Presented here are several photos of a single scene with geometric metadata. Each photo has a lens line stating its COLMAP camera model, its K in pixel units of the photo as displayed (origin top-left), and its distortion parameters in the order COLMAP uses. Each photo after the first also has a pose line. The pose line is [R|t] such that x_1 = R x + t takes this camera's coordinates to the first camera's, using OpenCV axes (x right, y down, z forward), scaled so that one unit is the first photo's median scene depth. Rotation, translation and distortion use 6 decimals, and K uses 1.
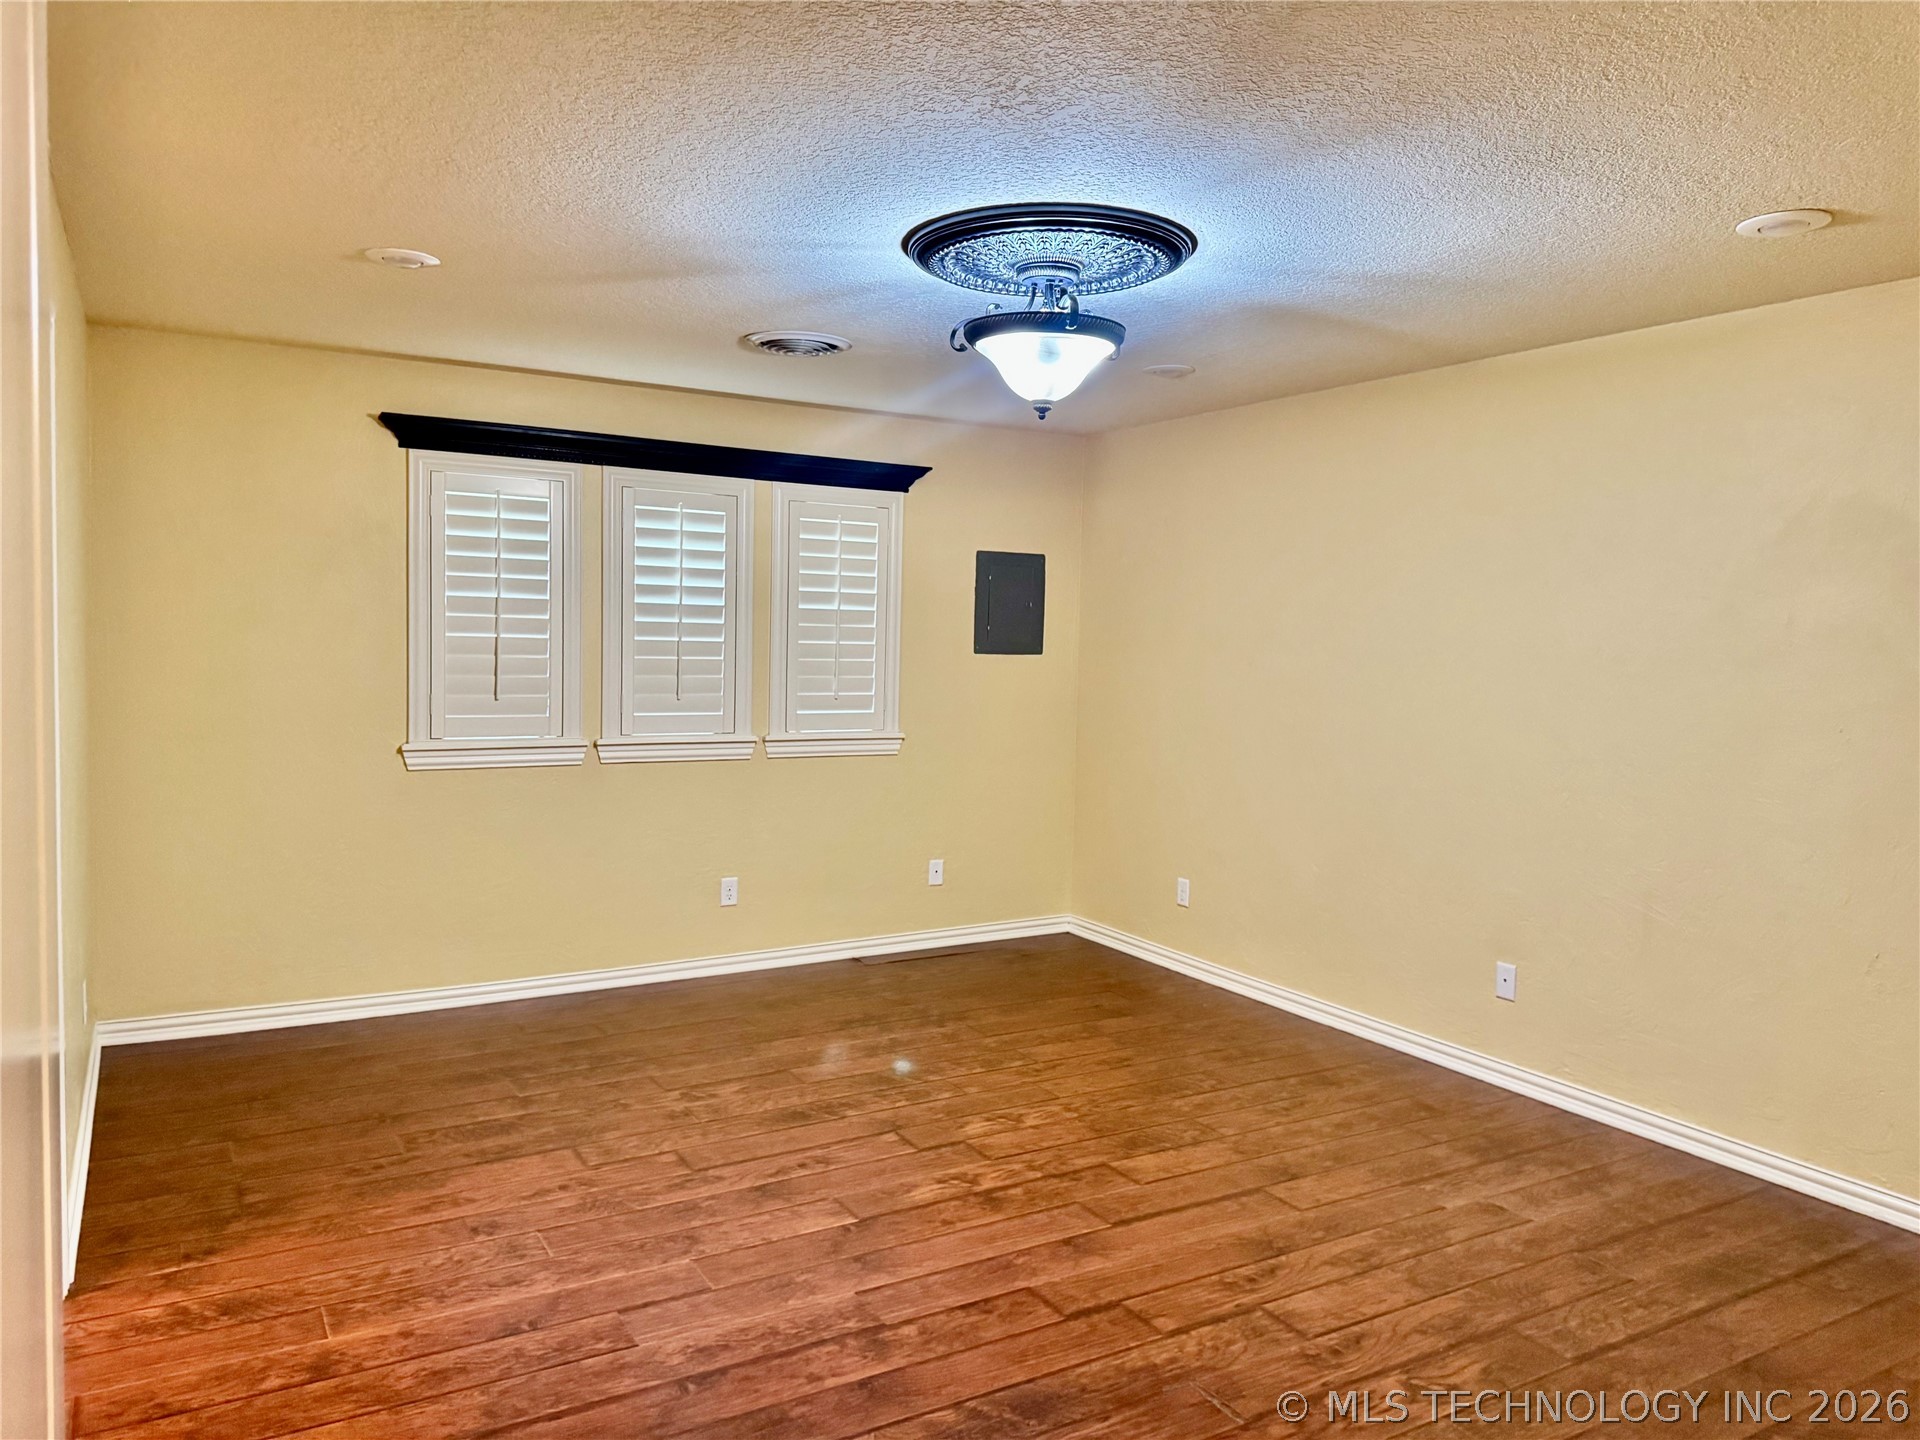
lens RADIAL K [[1333.3, 0, 951.1], [0, 1333.3, 702.2], [0, 0, 1]] dist [0.124451, -0.226091]
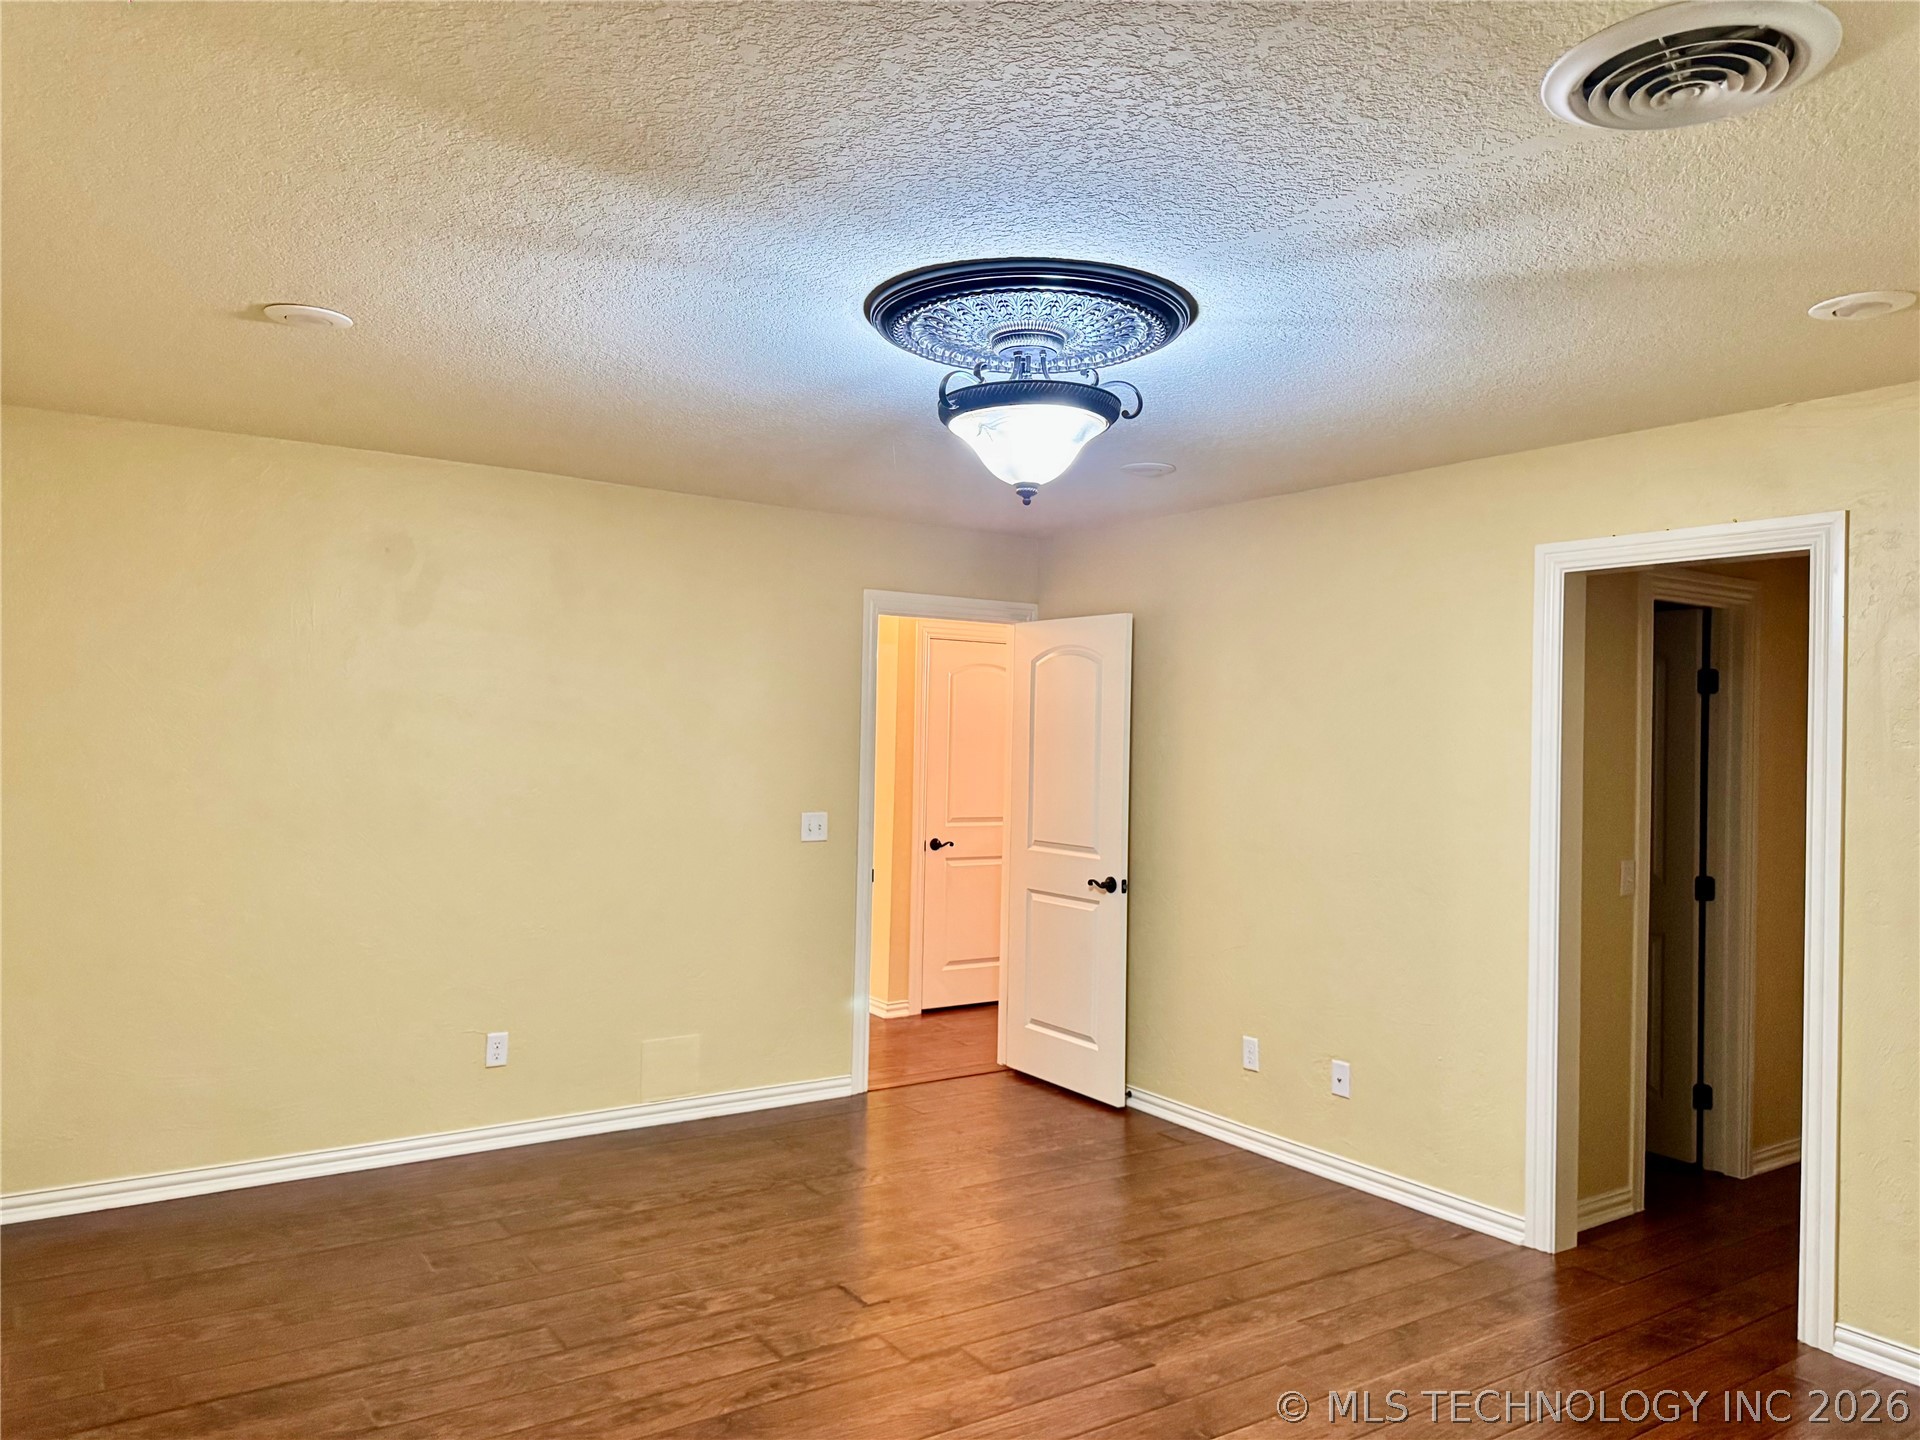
lens RADIAL K [[1333.3, 0, 951.1], [0, 1333.3, 702.2], [0, 0, 1]] dist [0.124451, -0.226091]
pose [[-0.996617, -0.042592, -0.070283, 0.194173], [-0.044623, 0.998623, 0.027580, -0.116990], [0.069012, 0.030623, -0.997146, 2.099707]]
